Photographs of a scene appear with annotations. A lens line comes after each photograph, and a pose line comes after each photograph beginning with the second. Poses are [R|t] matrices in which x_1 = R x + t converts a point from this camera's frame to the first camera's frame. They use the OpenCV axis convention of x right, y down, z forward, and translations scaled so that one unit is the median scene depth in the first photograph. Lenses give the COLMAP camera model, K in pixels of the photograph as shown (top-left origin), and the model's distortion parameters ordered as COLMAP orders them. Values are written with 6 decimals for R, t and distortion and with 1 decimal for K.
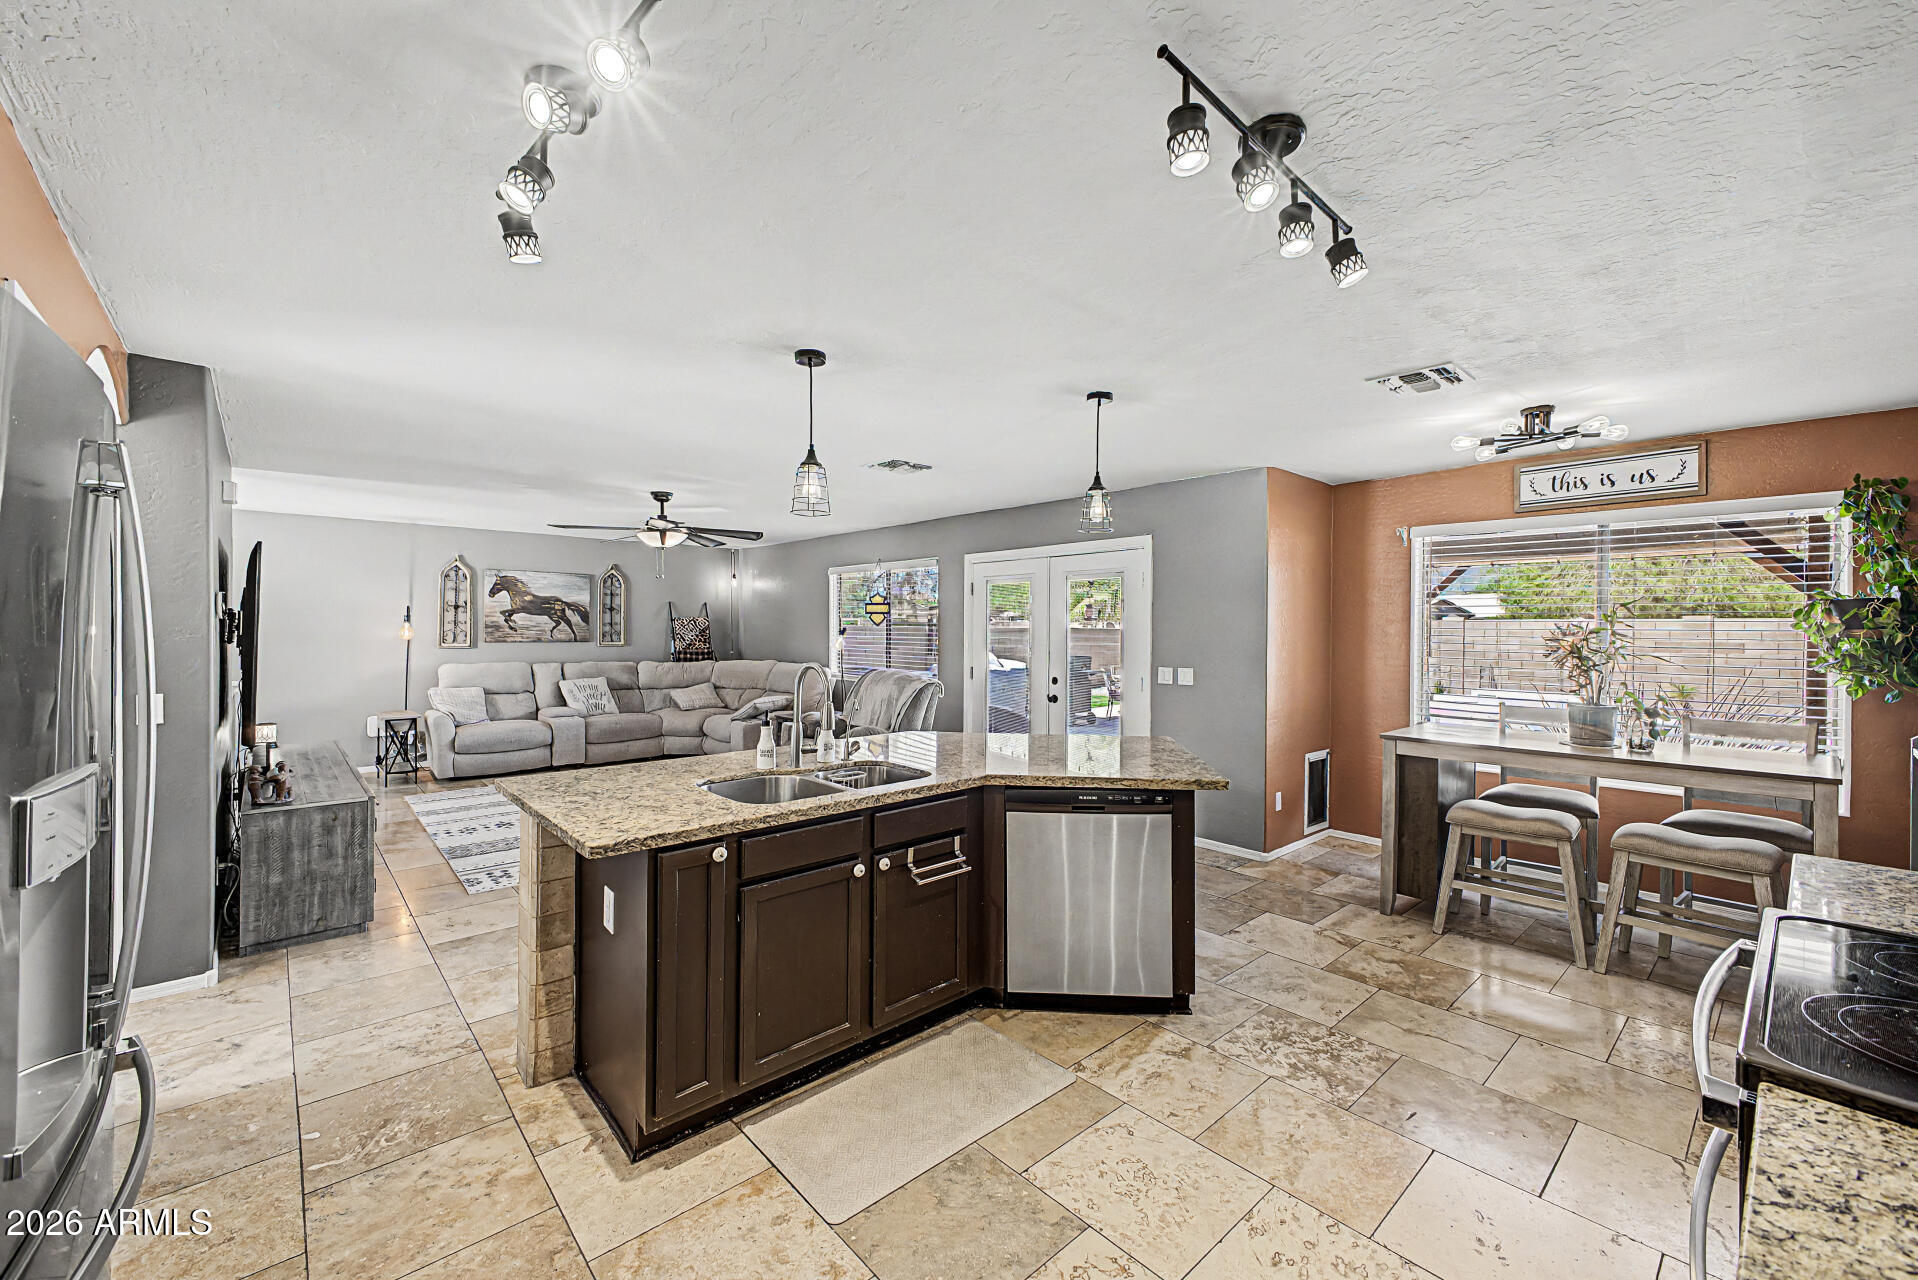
lens RADIAL K [[762.8, 0, 954.0], [0, 762.8, 635.0], [0, 0, 1]] dist [0.026511, -0.000253]
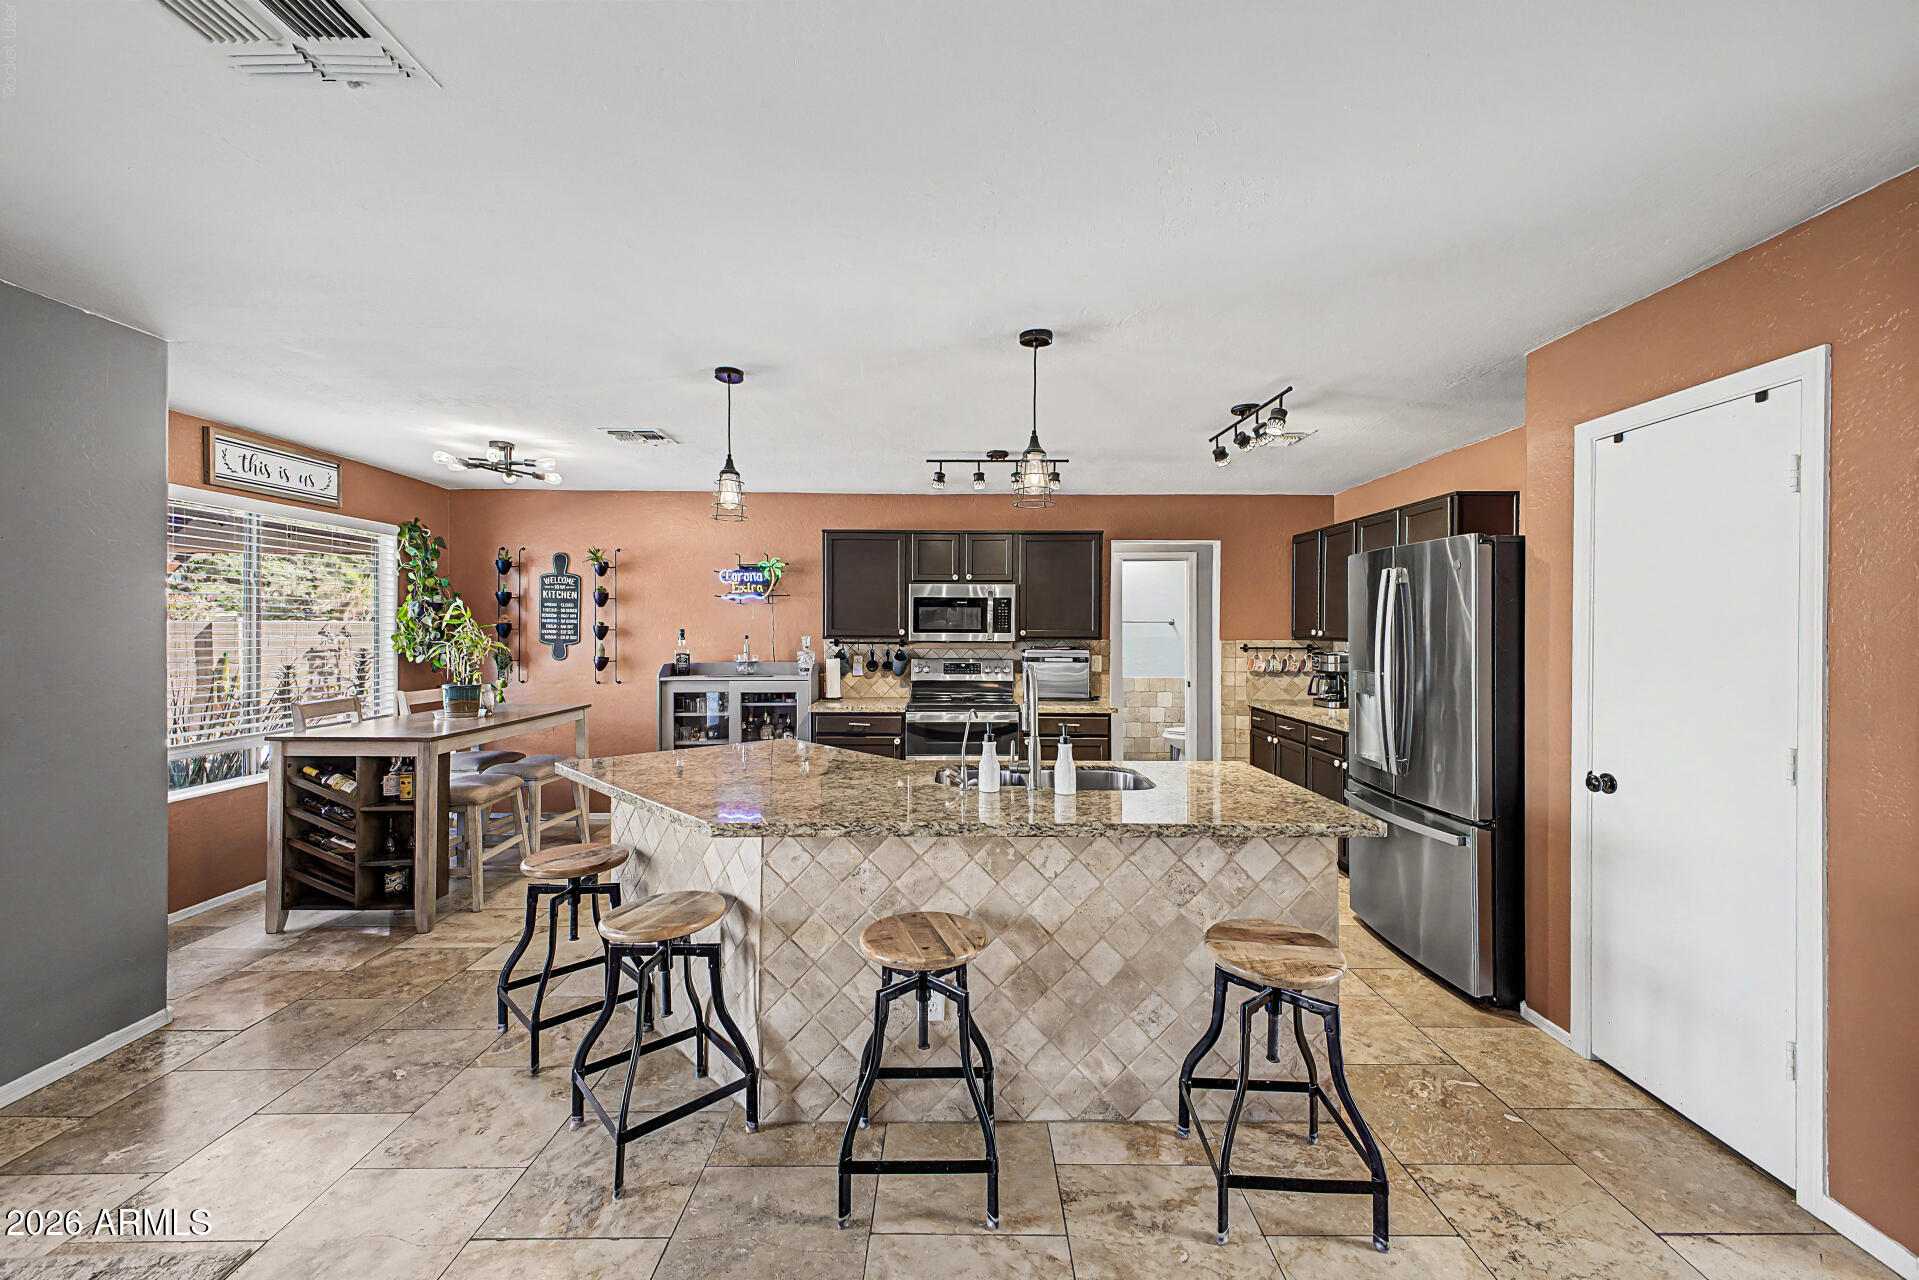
lens RADIAL K [[763.2, 0, 952.0], [0, 763.2, 629.3], [0, 0, 1]] dist [0.026511, -0.000253]
pose [[-0.749657, -0.013092, 0.661698, -0.701143], [-0.007898, 0.999910, 0.010836, -0.021735], [-0.661780, 0.002897, -0.749693, 1.708231]]
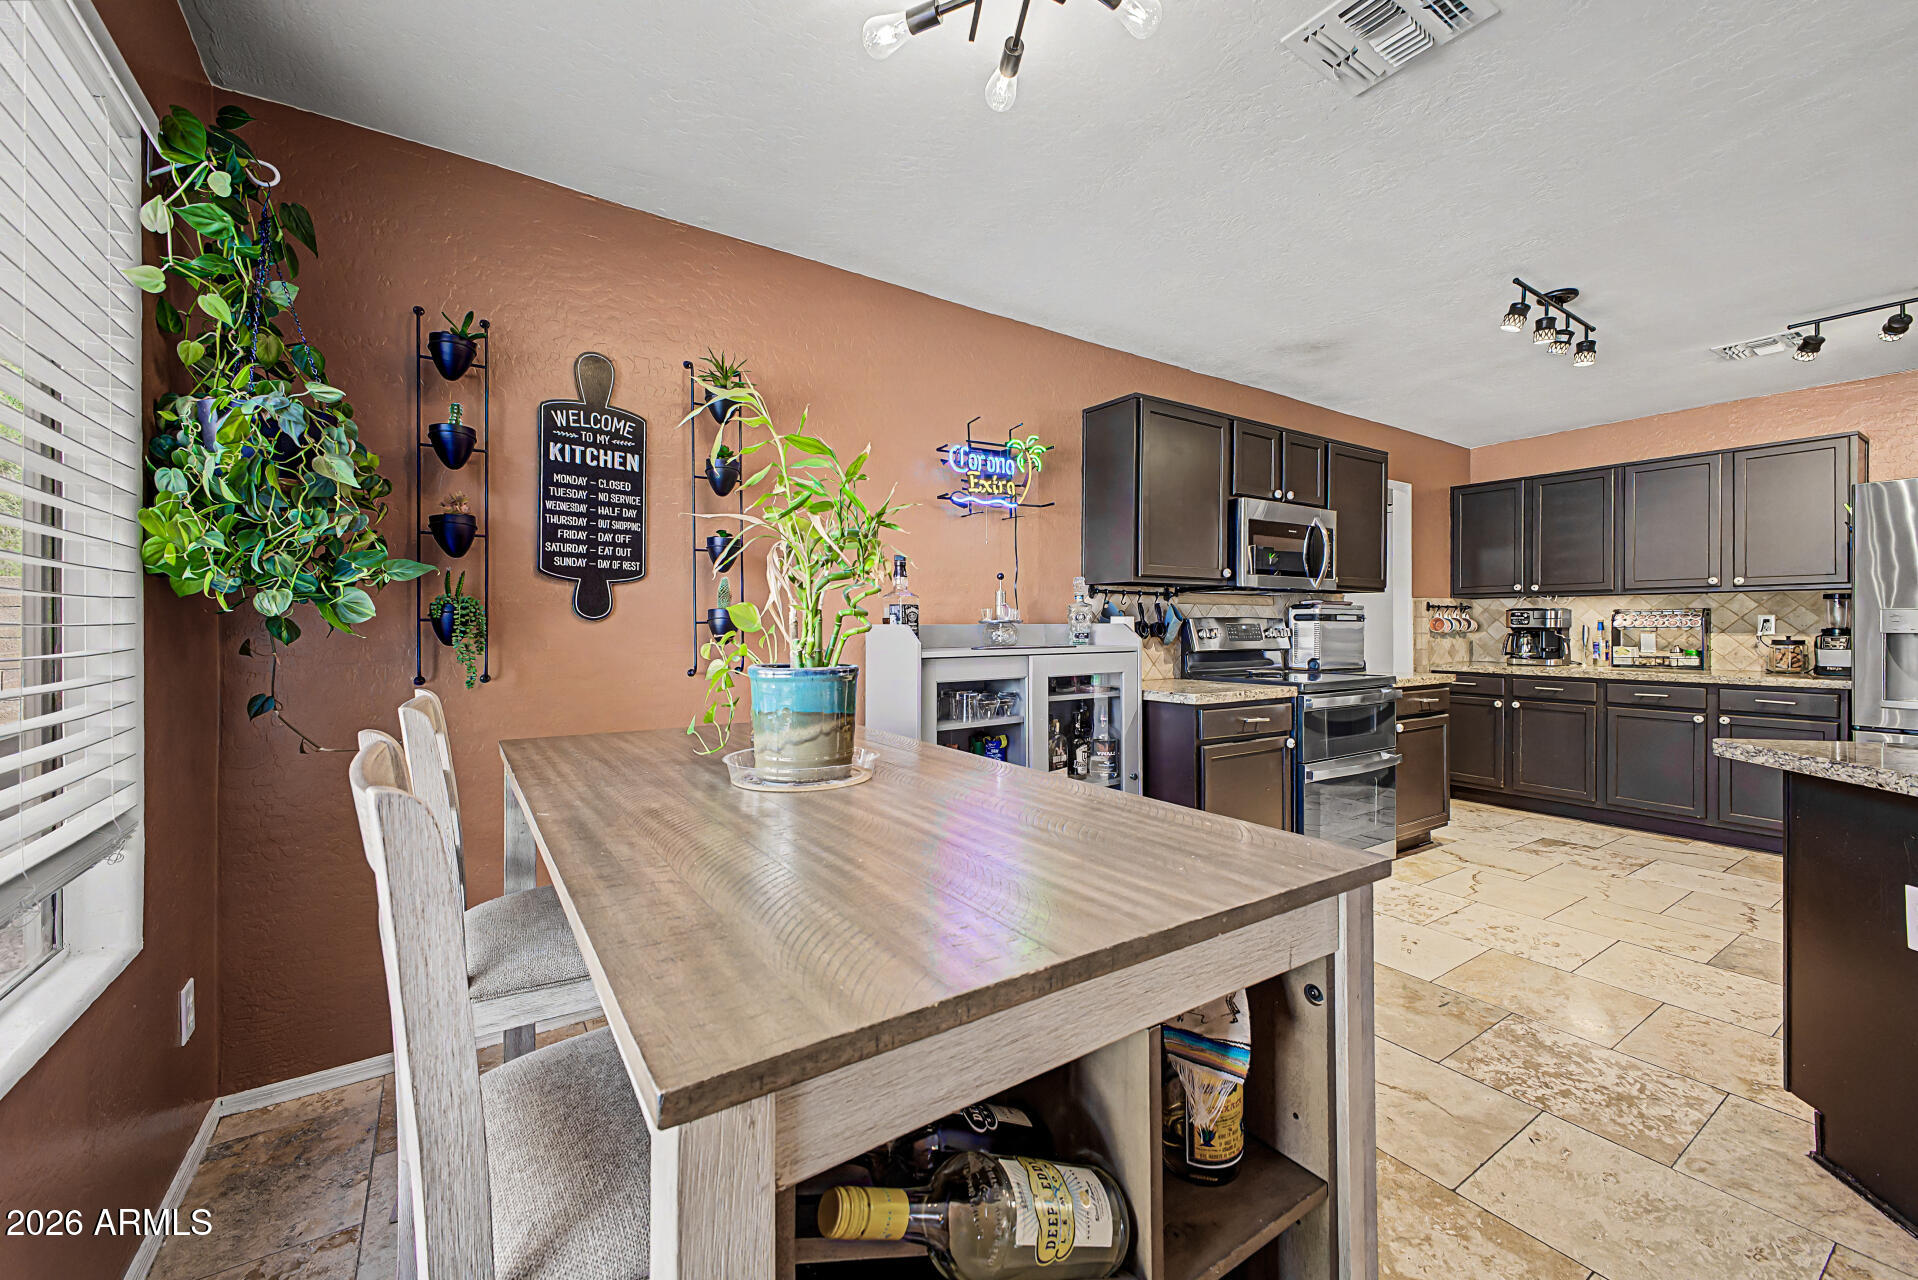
lens RADIAL K [[762.8, 0, 954.0], [0, 762.8, 627.2], [0, 0, 1]] dist [0.026511, -0.000253]
pose [[-0.991286, -0.011120, 0.131255, 0.859578], [-0.009947, 0.999905, 0.009592, 0.081541], [-0.131349, 0.008203, -0.991302, 1.638043]]
